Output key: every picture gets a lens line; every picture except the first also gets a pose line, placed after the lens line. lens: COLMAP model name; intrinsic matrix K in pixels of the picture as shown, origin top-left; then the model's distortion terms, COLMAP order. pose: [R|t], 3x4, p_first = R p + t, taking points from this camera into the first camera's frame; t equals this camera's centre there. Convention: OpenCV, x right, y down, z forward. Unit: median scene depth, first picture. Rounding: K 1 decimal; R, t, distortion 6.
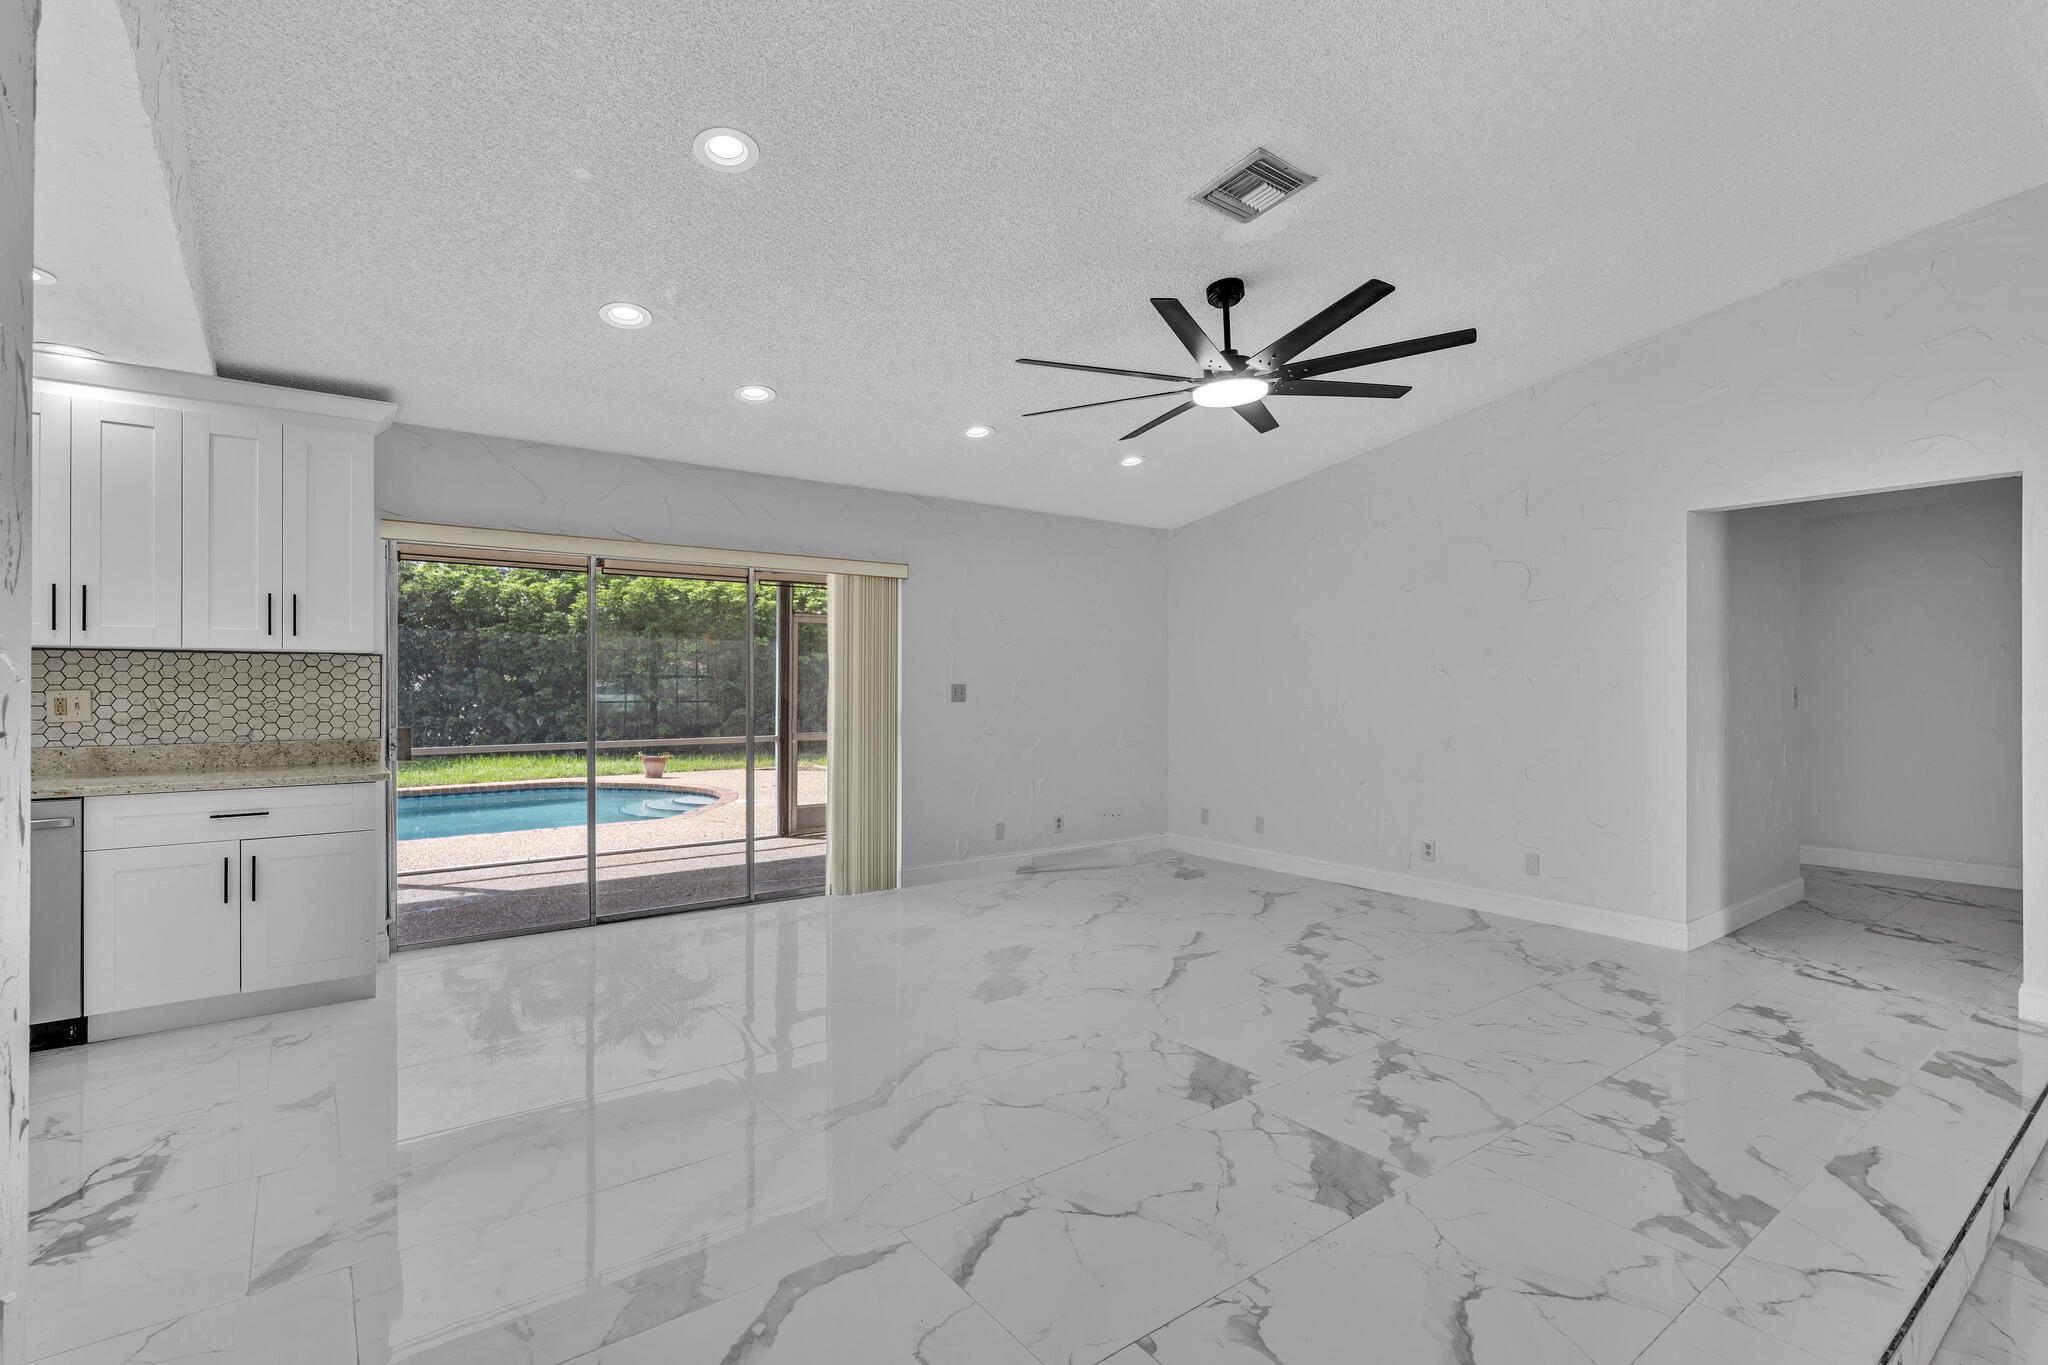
lens RADIAL K [[960.7, 0, 1031.7], [0, 960.7, 683.5], [0, 0, 1]] dist [-0.006044, 0.003014]
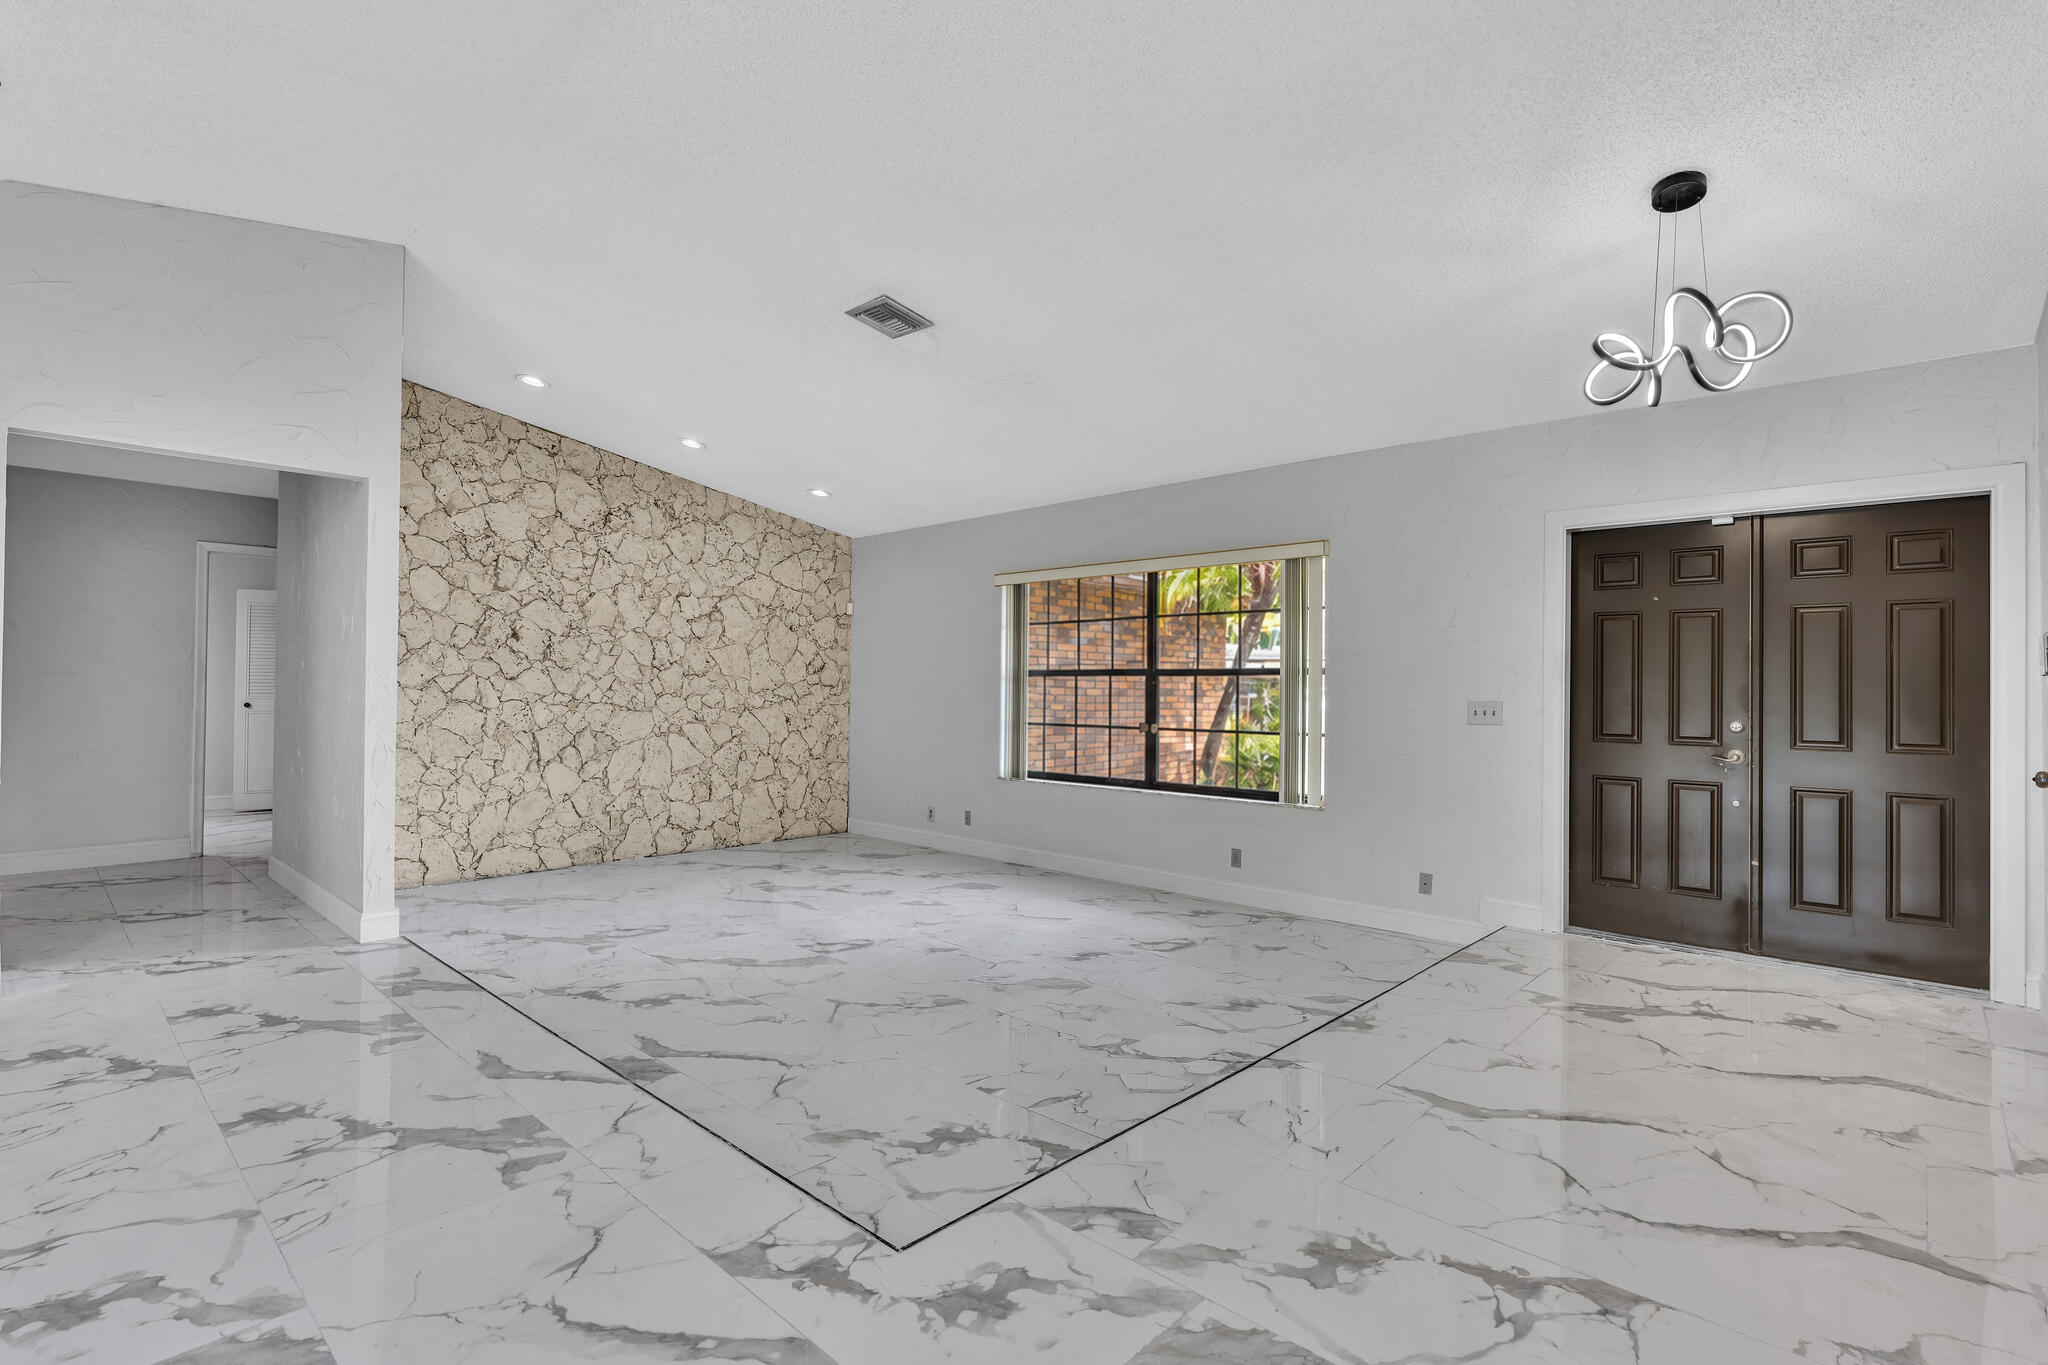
lens RADIAL K [[960.7, 0, 1028.5], [0, 960.7, 685.3], [0, 0, 1]] dist [-0.006044, 0.003014]
pose [[-0.168863, 0.000321, 0.985639, -0.252659], [-0.007539, 0.999970, -0.001617, 0.026930], [-0.985611, -0.007704, -0.168856, 0.370837]]
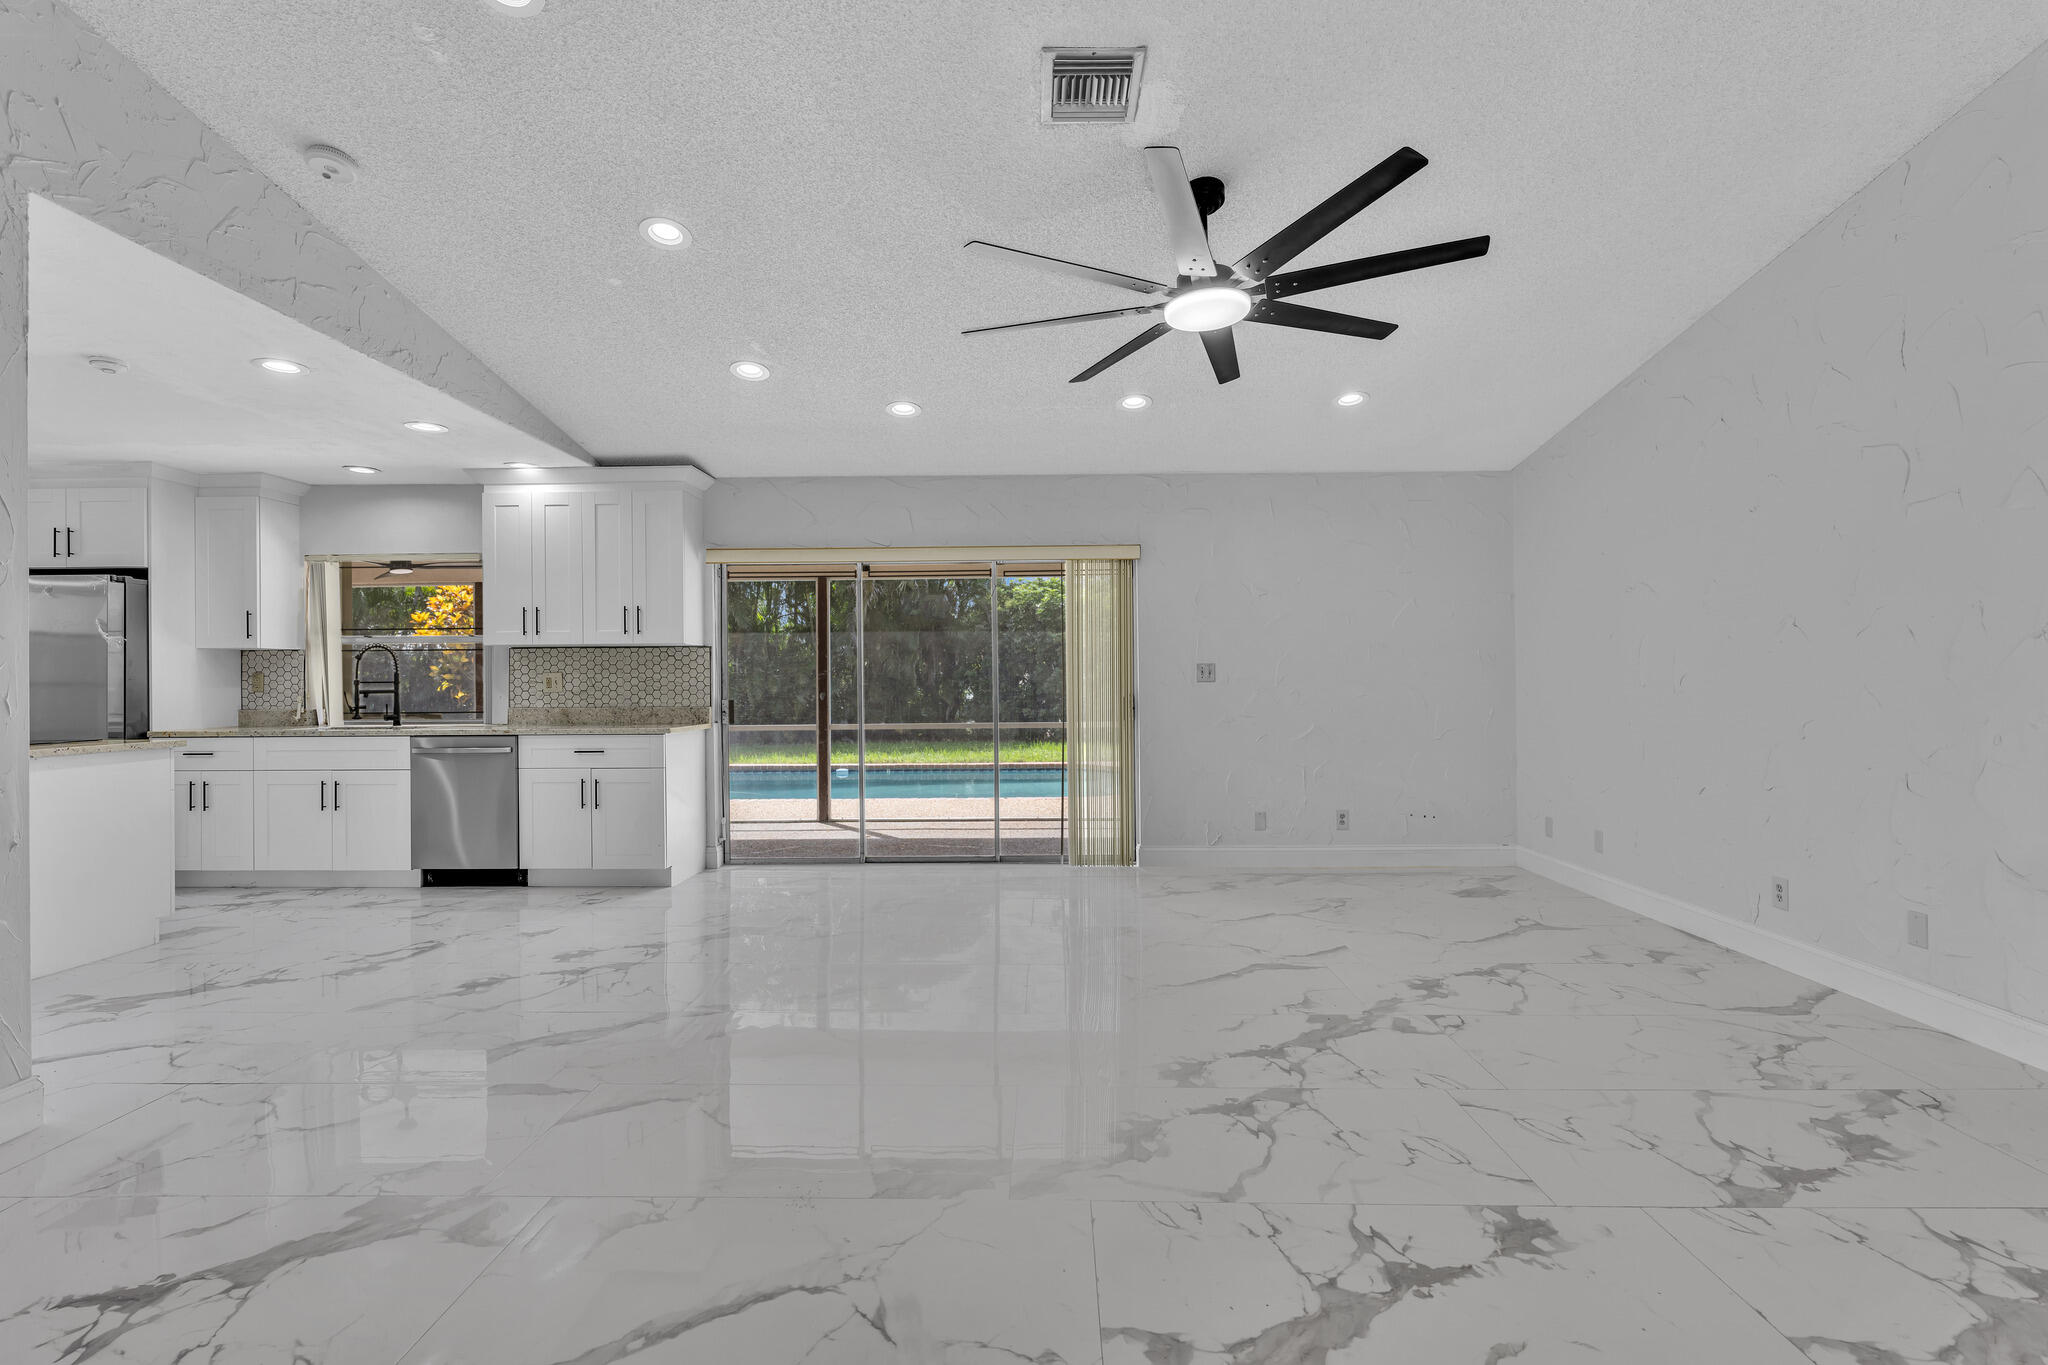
lens RADIAL K [[960.7, 0, 1029.8], [0, 960.7, 681.7], [0, 0, 1]] dist [-0.006044, 0.003014]
pose [[0.783907, -0.010275, -0.620793, 0.607944], [0.008637, 0.999947, -0.005644, 0.036267], [0.620818, -0.000938, 0.783954, 0.213493]]
